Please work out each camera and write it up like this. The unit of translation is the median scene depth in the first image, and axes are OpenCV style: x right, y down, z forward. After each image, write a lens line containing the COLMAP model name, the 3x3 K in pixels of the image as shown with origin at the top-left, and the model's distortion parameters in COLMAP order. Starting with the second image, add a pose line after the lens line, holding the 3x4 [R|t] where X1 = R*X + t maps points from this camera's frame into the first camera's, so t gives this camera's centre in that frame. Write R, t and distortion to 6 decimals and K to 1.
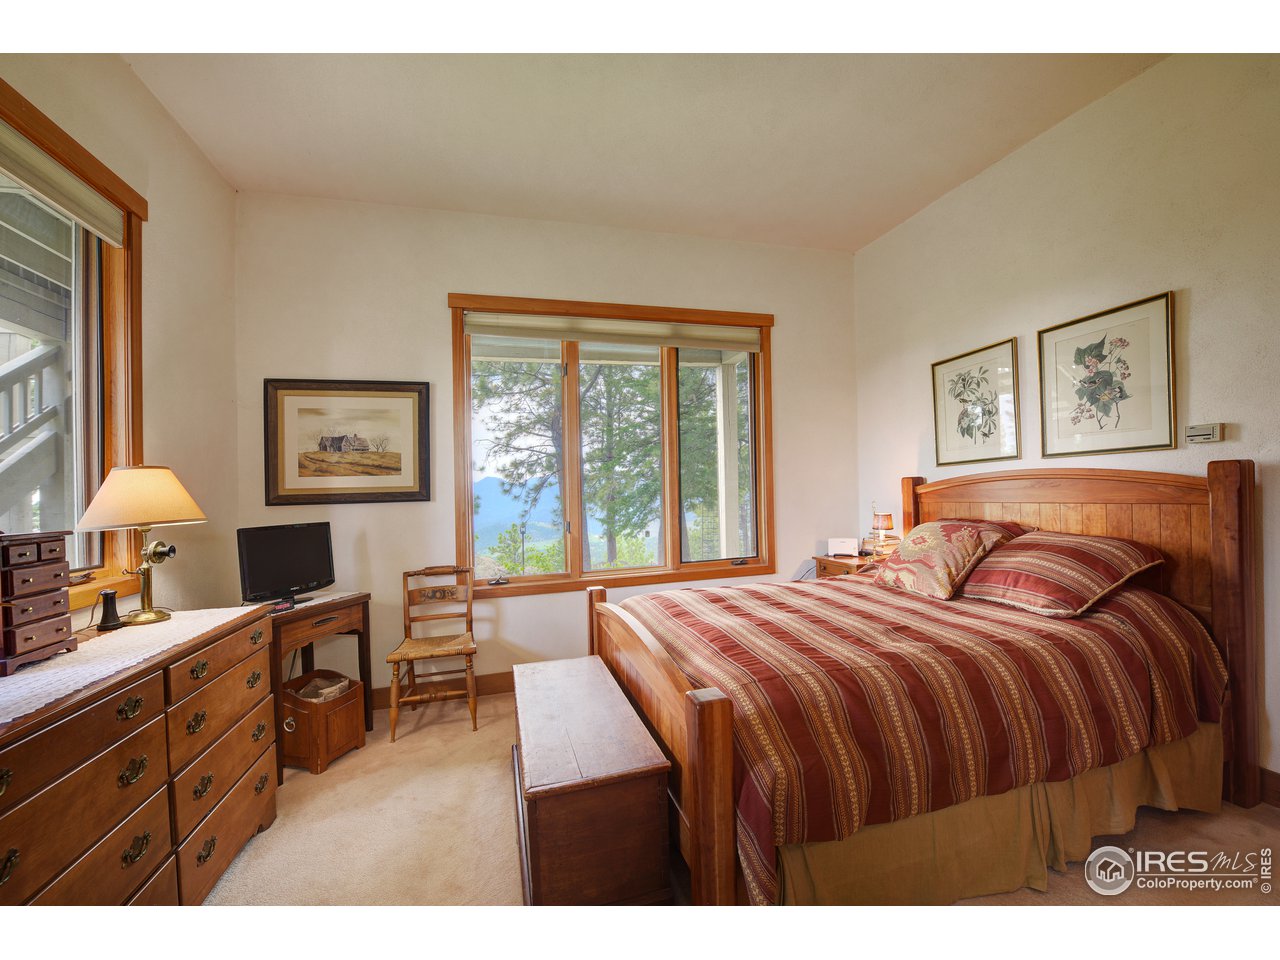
lens RADIAL K [[505.1, 0, 640.0], [0, 505.1, 480.0], [0, 0, 1]] dist [-0.001838, -0.000203]
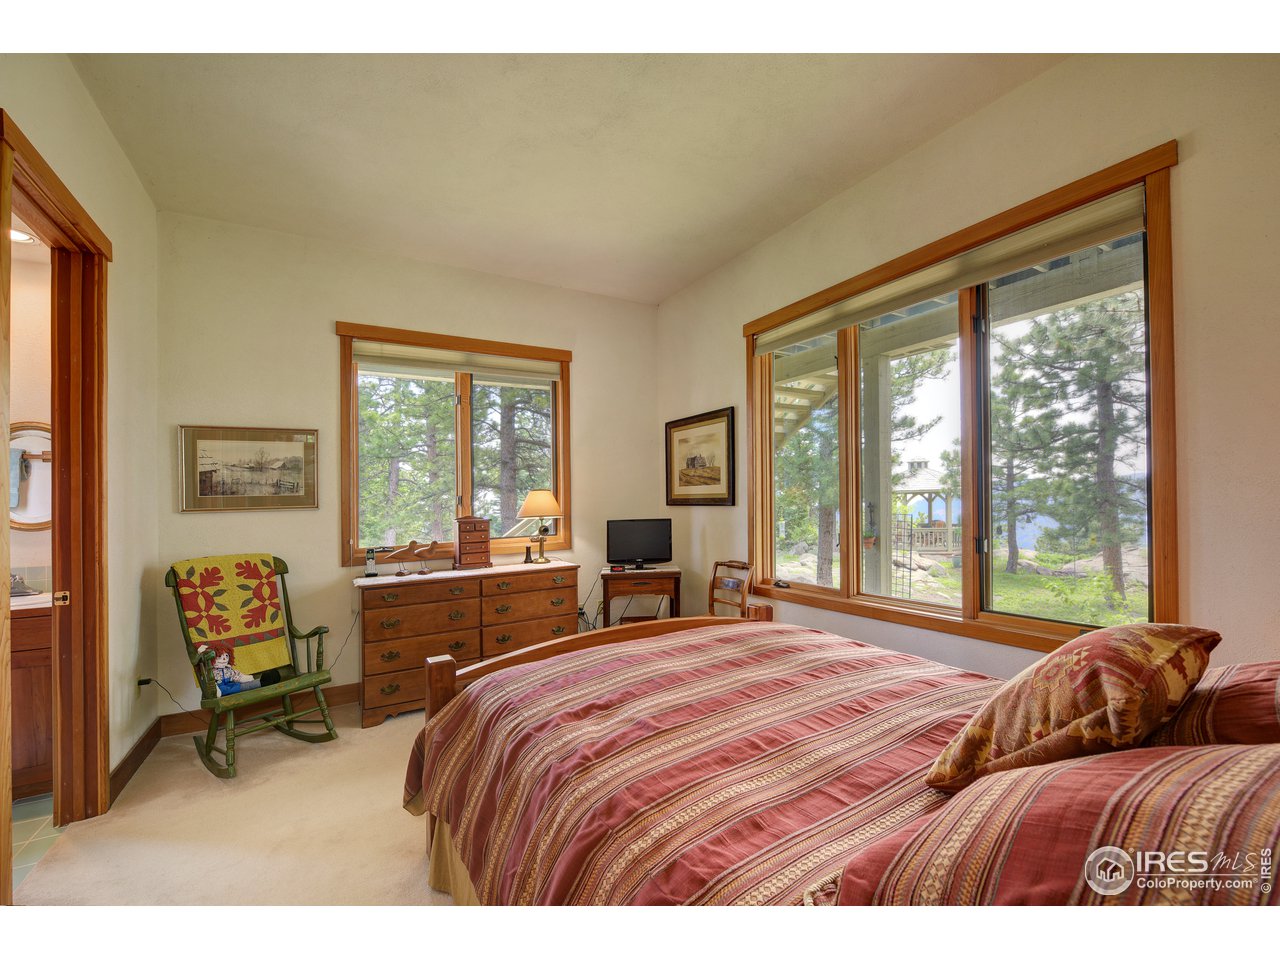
lens RADIAL K [[505.1, 0, 640.0], [0, 505.1, 480.0], [0, 0, 1]] dist [-0.001838, -0.000203]
pose [[0.291289, -0.010372, -0.956579, 0.686496], [0.041813, 0.999124, 0.001899, -0.032170], [0.955721, -0.040550, 0.291467, 0.452673]]
